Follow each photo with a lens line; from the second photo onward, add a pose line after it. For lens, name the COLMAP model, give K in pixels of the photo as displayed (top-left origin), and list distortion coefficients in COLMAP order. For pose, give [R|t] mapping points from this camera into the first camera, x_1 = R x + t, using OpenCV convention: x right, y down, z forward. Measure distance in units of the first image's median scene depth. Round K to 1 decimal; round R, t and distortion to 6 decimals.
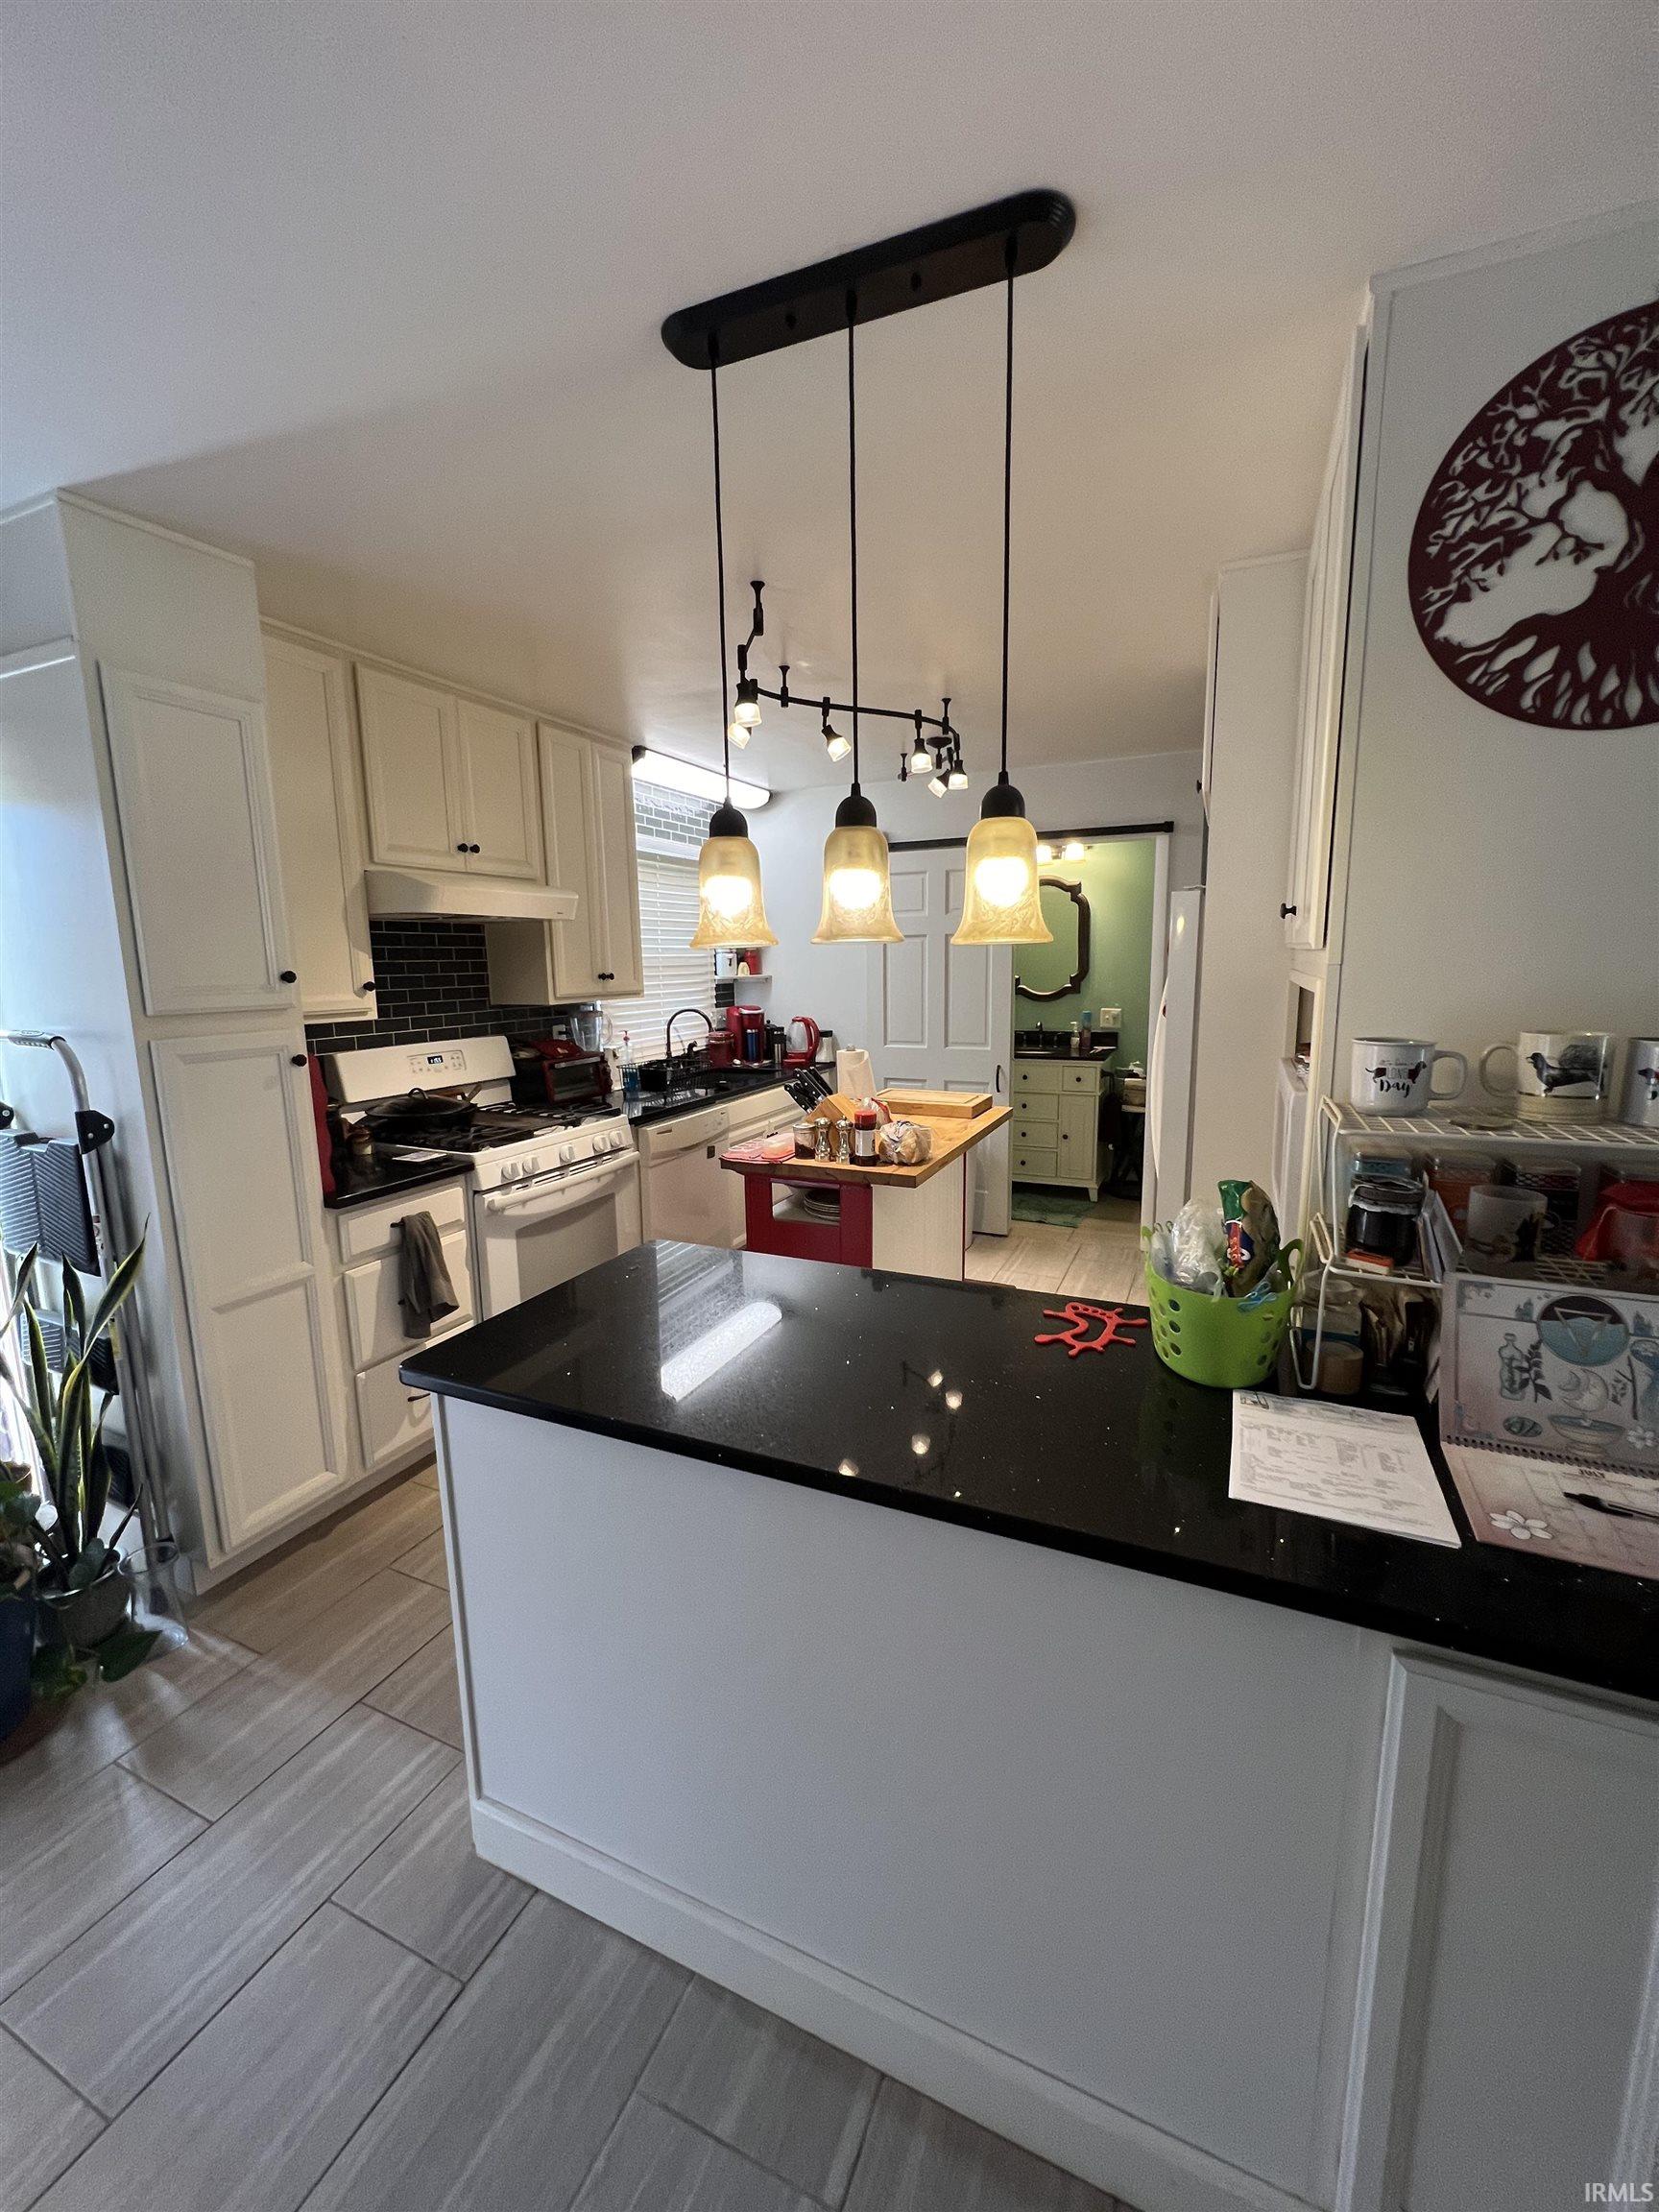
lens RADIAL K [[890.9, 0, 836.0], [0, 890.9, 1108.9], [0, 0, 1]] dist [-0.004059, 0.001097]
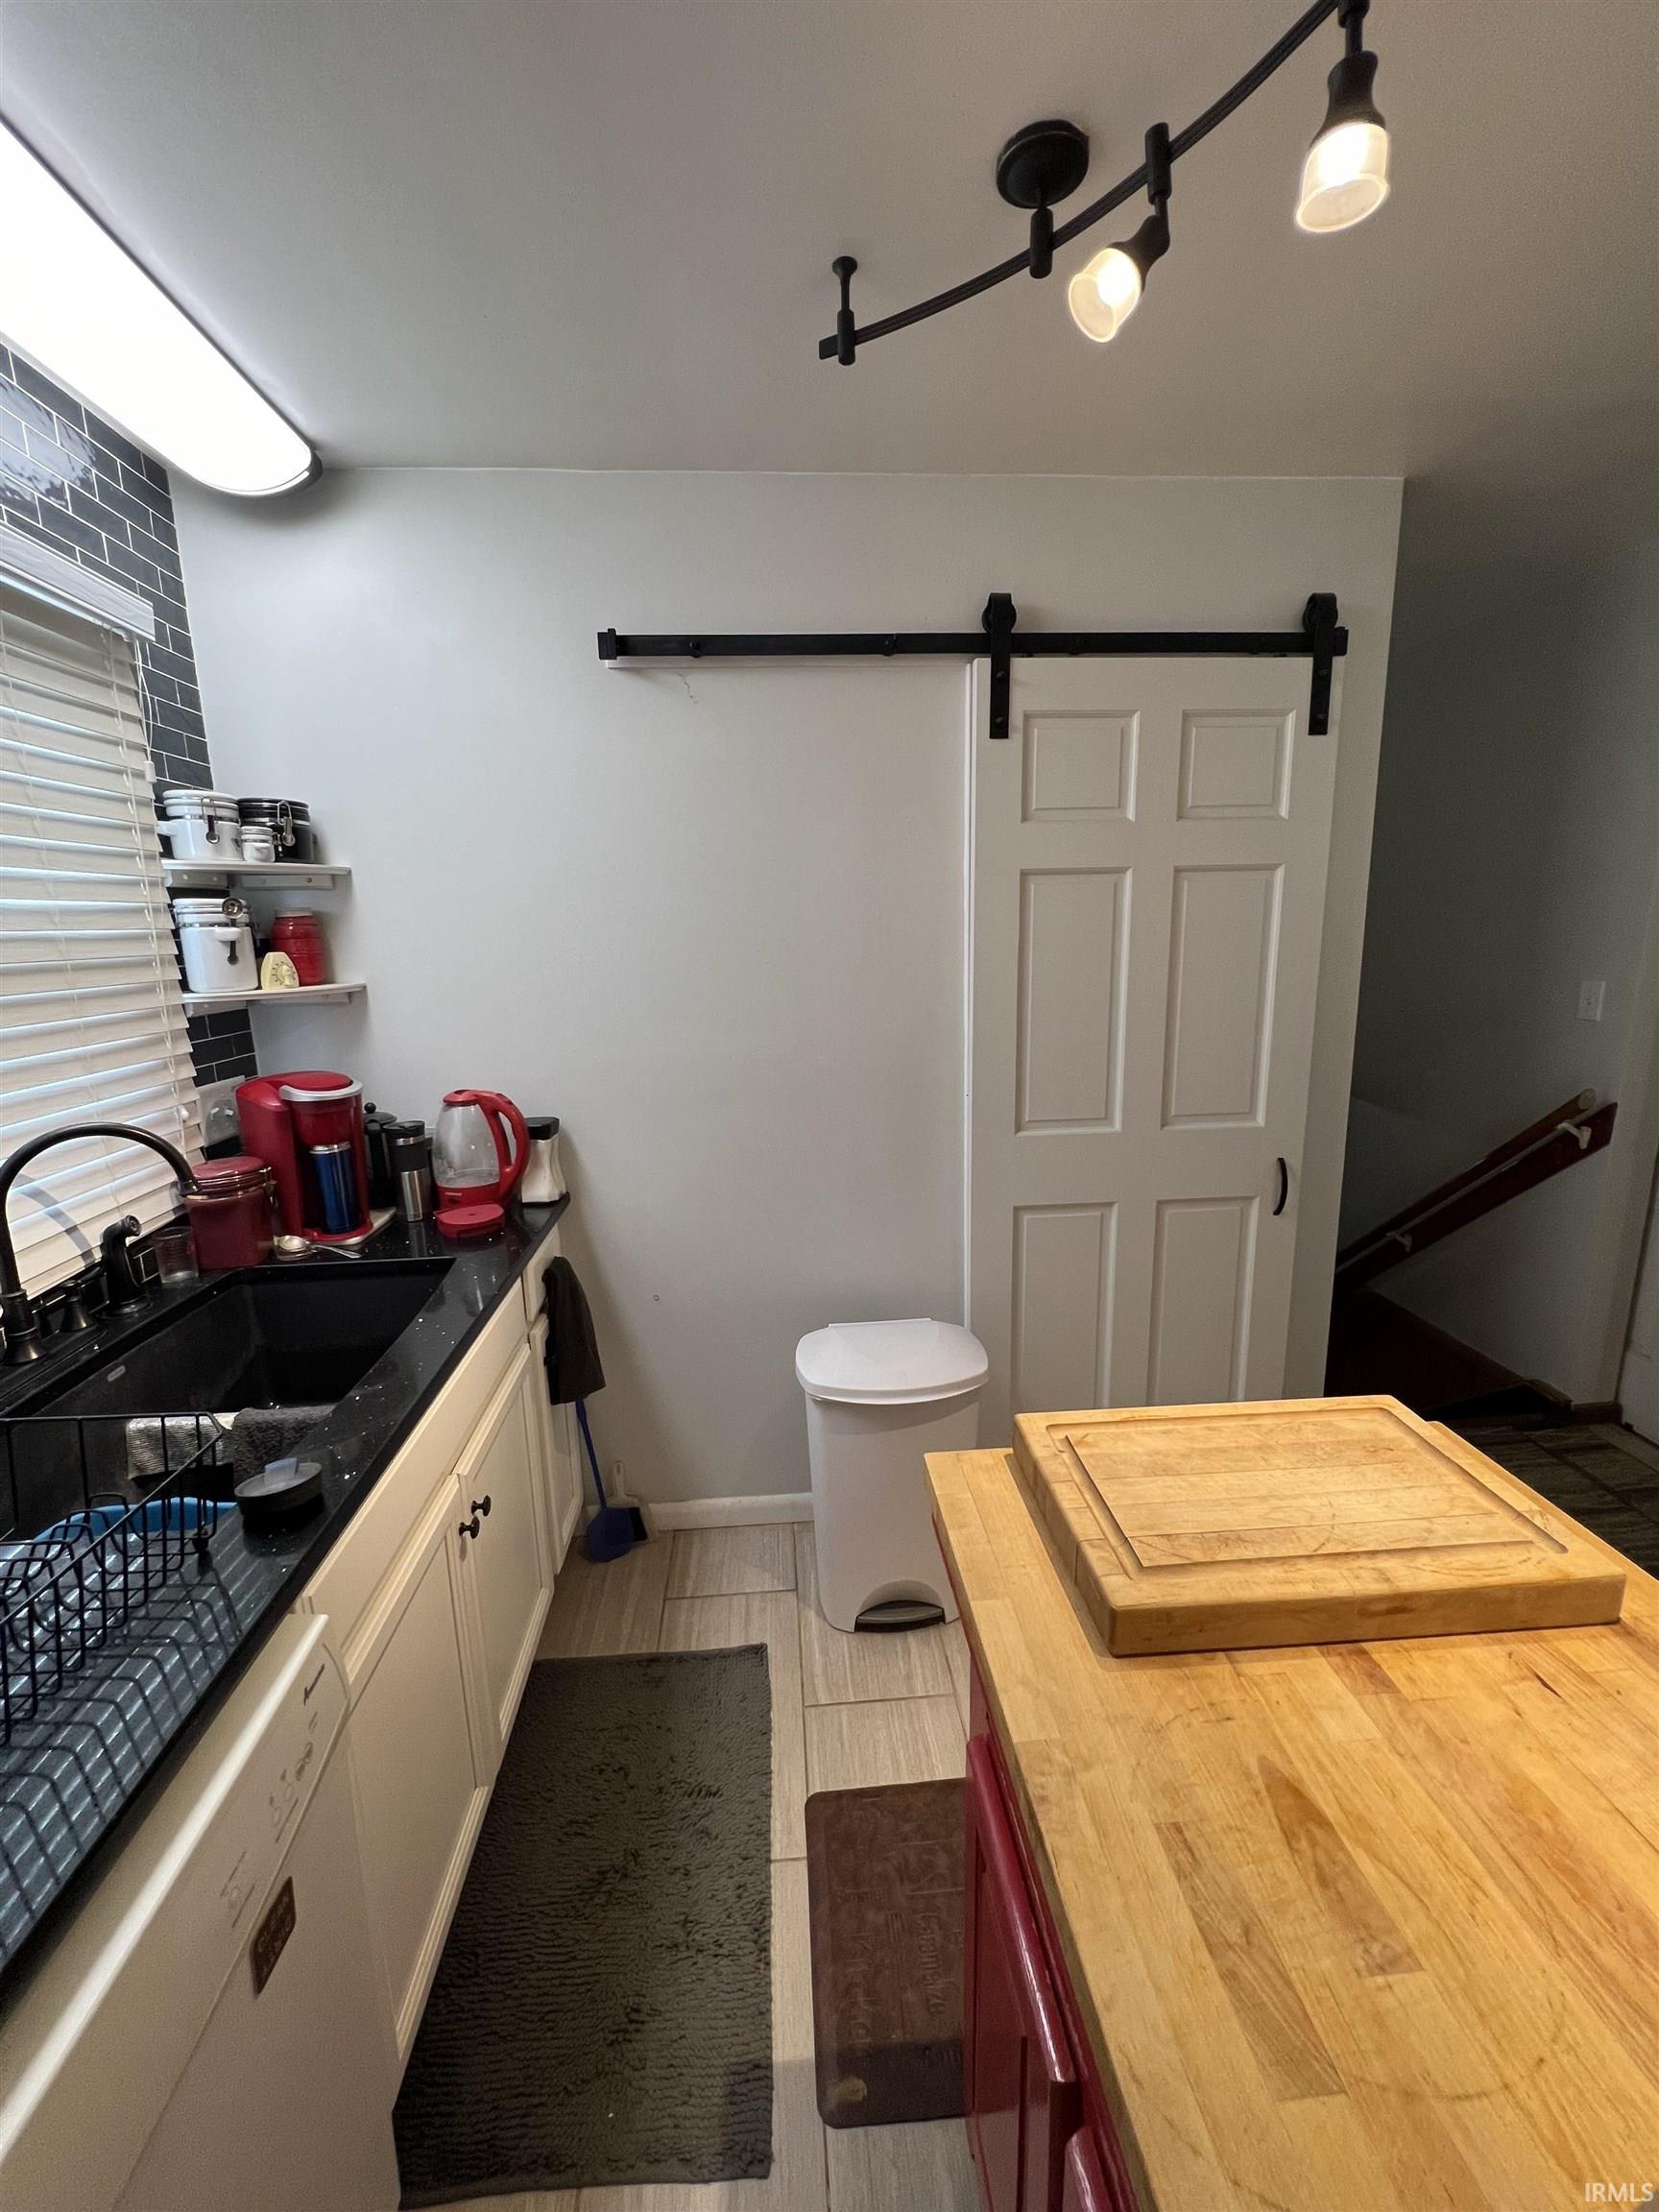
lens RADIAL K [[890.9, 0, 833.5], [0, 890.9, 1102.2], [0, 0, 1]] dist [-0.004059, 0.001097]
pose [[0.880391, -0.099678, 0.463654, -0.083194], [0.090785, 0.995004, 0.041526, -0.105390], [-0.465477, 0.005533, 0.885042, 0.618147]]
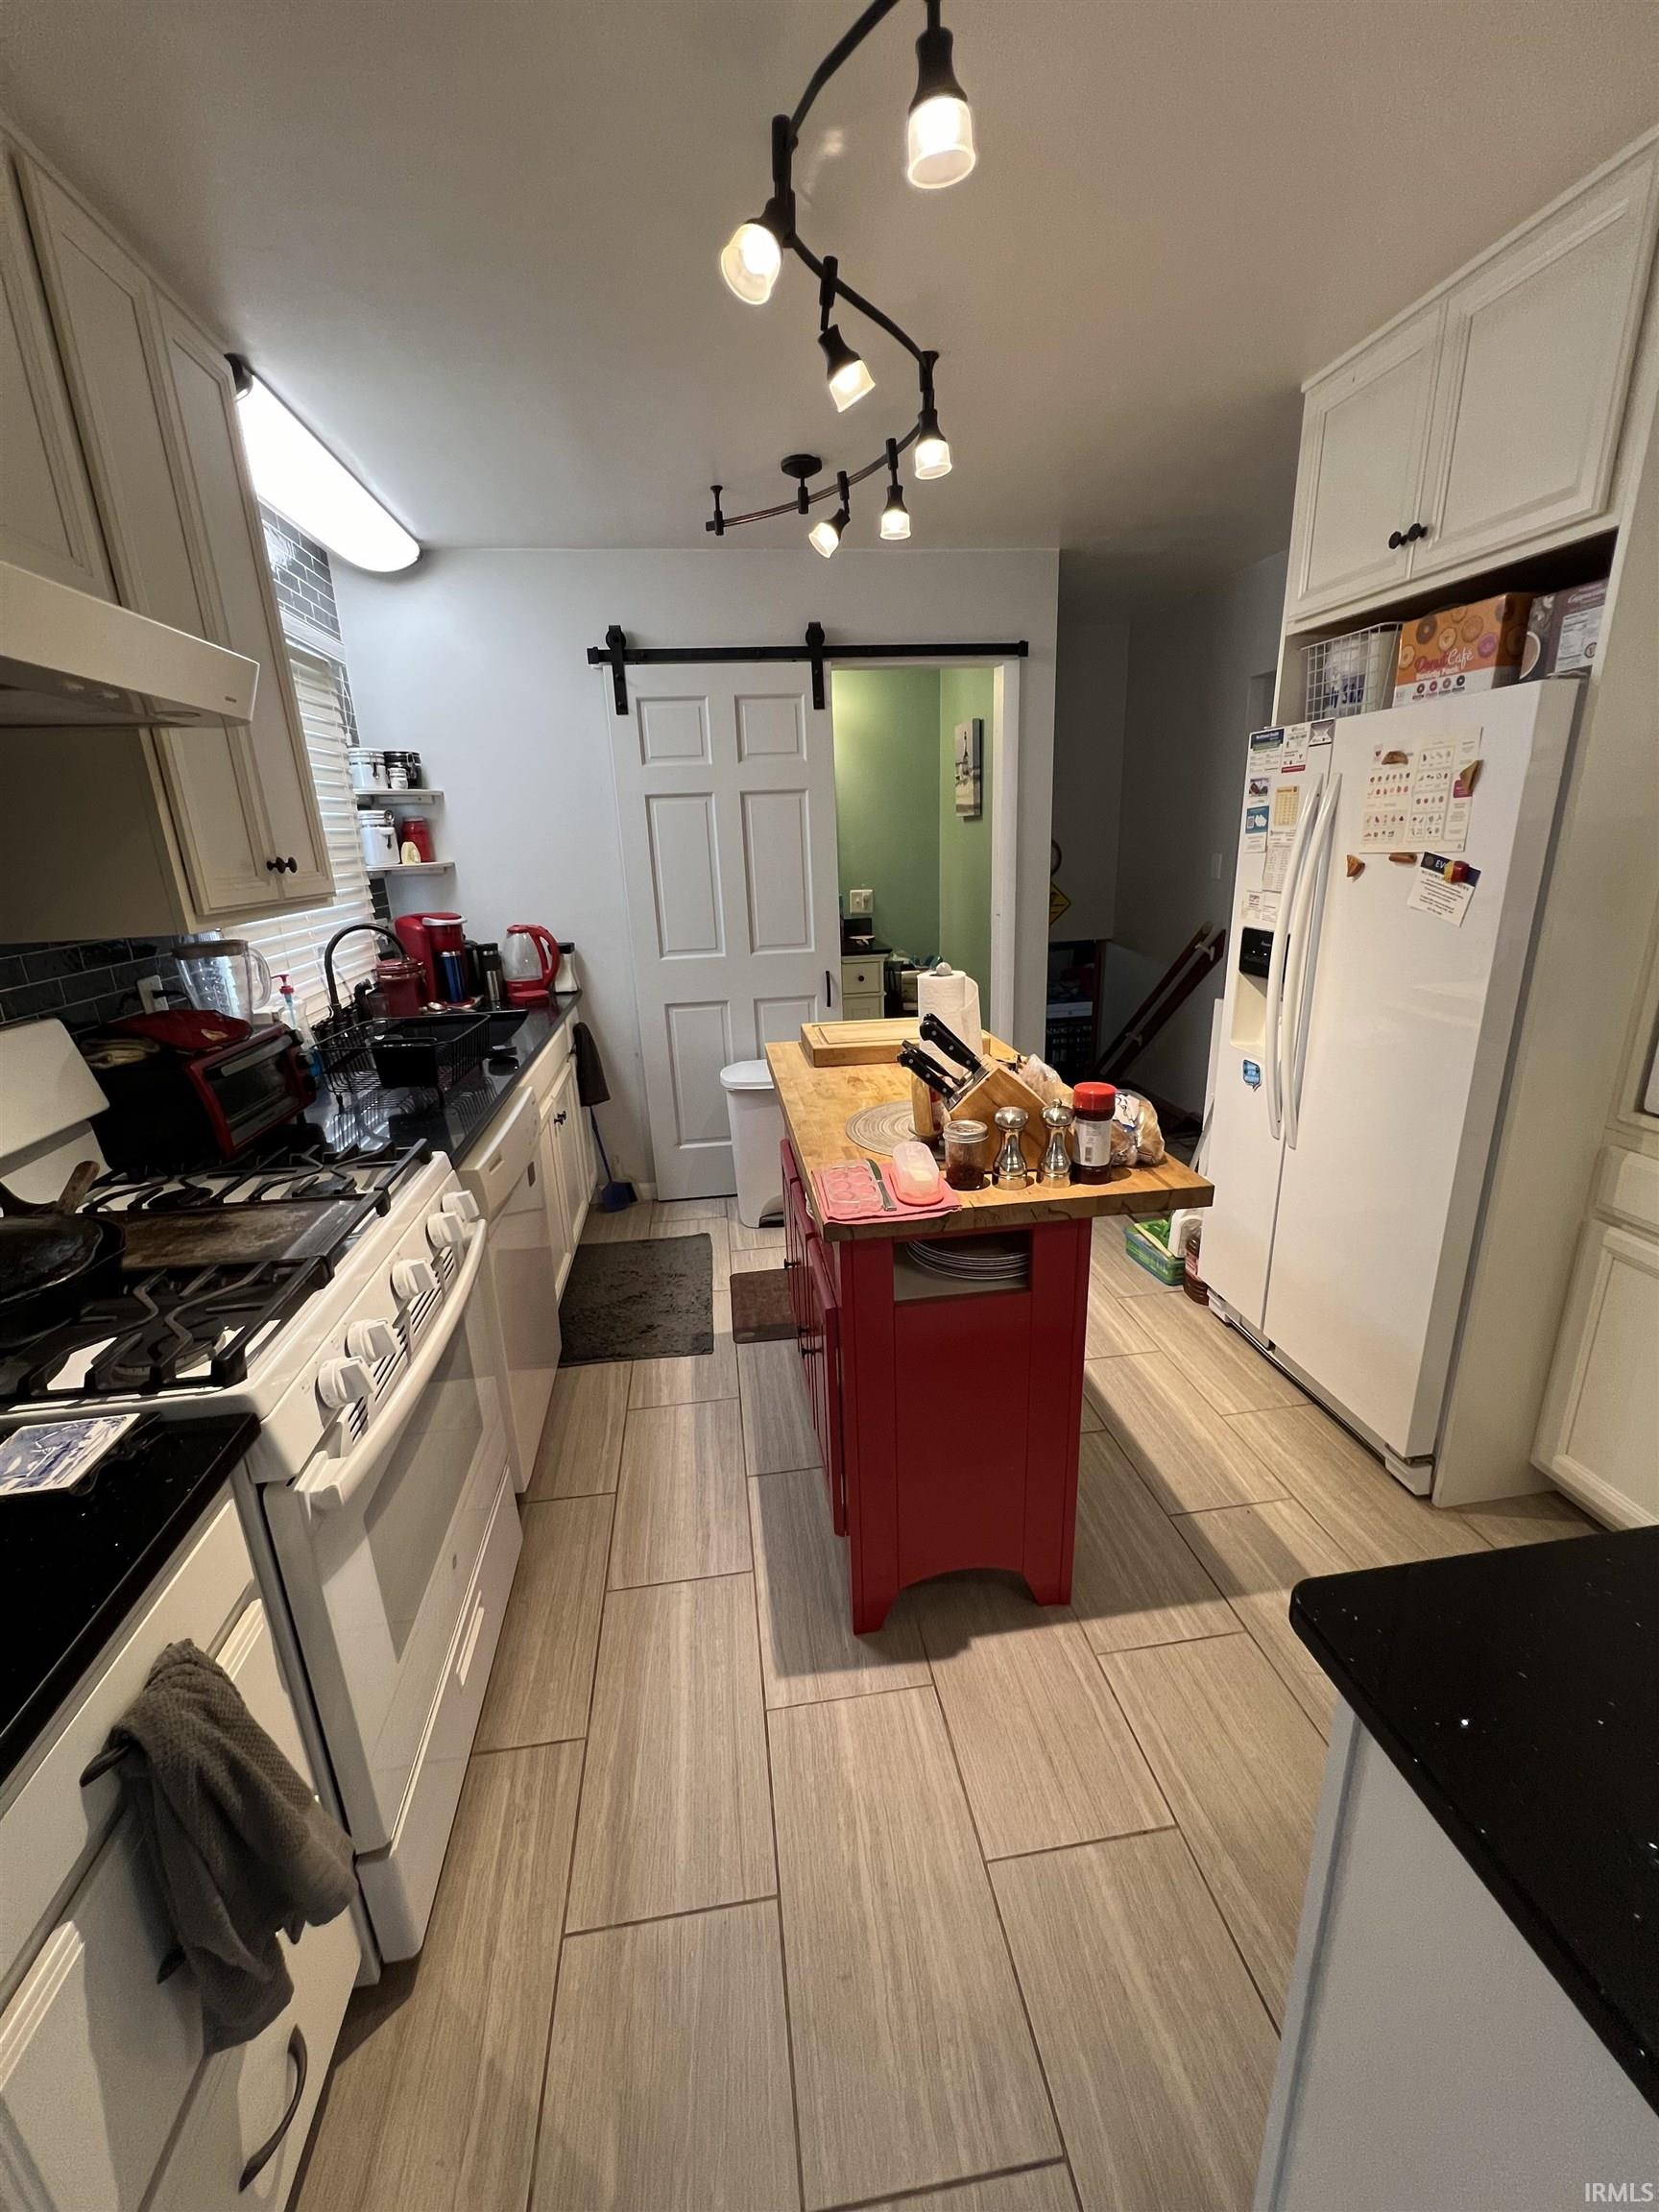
lens RADIAL K [[890.9, 0, 833.8], [0, 890.9, 1103.2], [0, 0, 1]] dist [-0.004059, 0.001097]
pose [[0.847577, -0.171091, 0.502335, -0.204895], [0.113327, 0.983121, 0.143629, -0.045162], [-0.518430, -0.064809, 0.852661, 0.333801]]
